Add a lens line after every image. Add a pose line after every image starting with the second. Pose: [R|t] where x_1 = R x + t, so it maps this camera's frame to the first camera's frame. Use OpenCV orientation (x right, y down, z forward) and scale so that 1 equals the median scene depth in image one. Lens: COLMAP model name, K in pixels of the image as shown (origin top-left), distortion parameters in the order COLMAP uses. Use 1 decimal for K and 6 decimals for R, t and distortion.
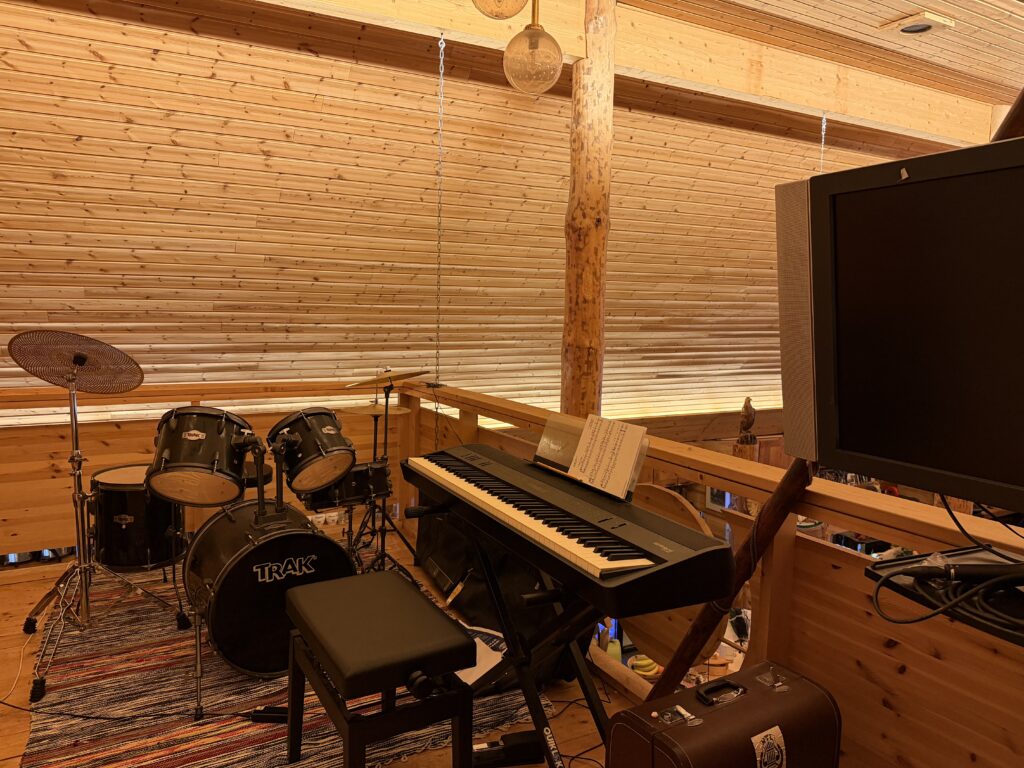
lens RADIAL K [[723.7, 0, 506.3], [0, 723.7, 389.3], [0, 0, 1]] dist [0.028979, -0.032424]
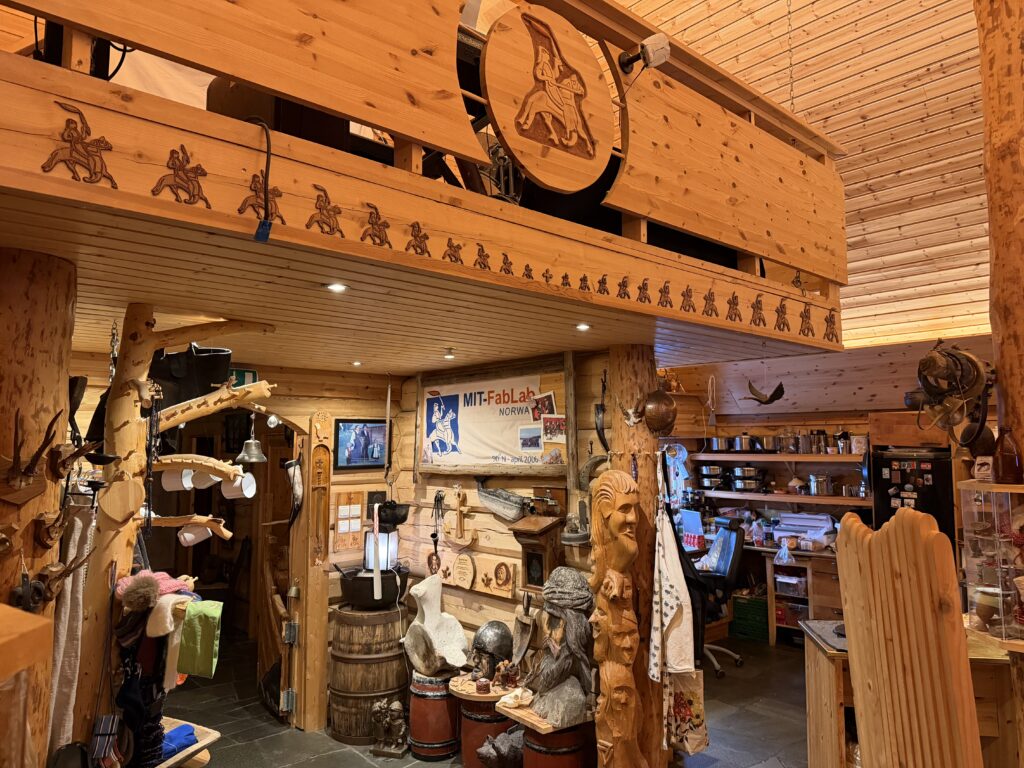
lens RADIAL K [[723.7, 0, 510.4], [0, 723.7, 388.3], [0, 0, 1]] dist [0.028979, -0.032424]
pose [[0.225011, -0.098172, -0.969398, 0.536625], [-0.105009, 0.986673, -0.124296, 0.373408], [0.968681, 0.129764, 0.211703, 0.387749]]
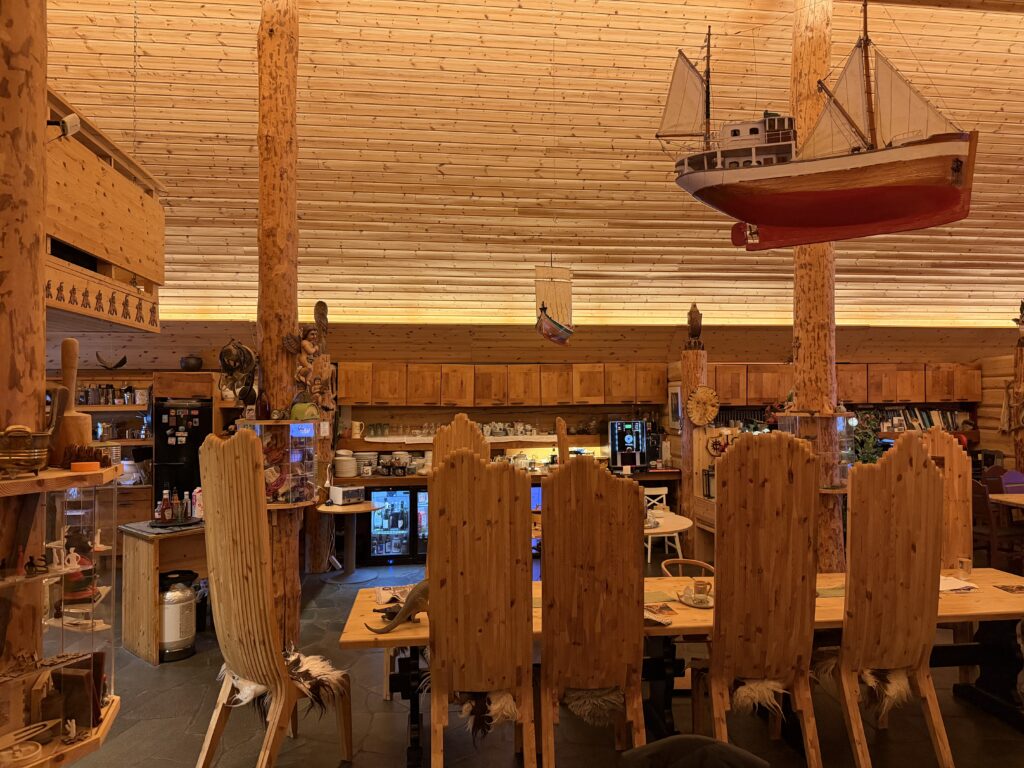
lens RADIAL K [[723.7, 0, 514.3], [0, 723.7, 385.2], [0, 0, 1]] dist [0.028979, -0.032424]
pose [[0.933563, -0.027763, -0.357337, 0.755175], [-0.018299, 0.992003, -0.124878, 0.406510], [0.357947, 0.123120, 0.925589, 0.081218]]
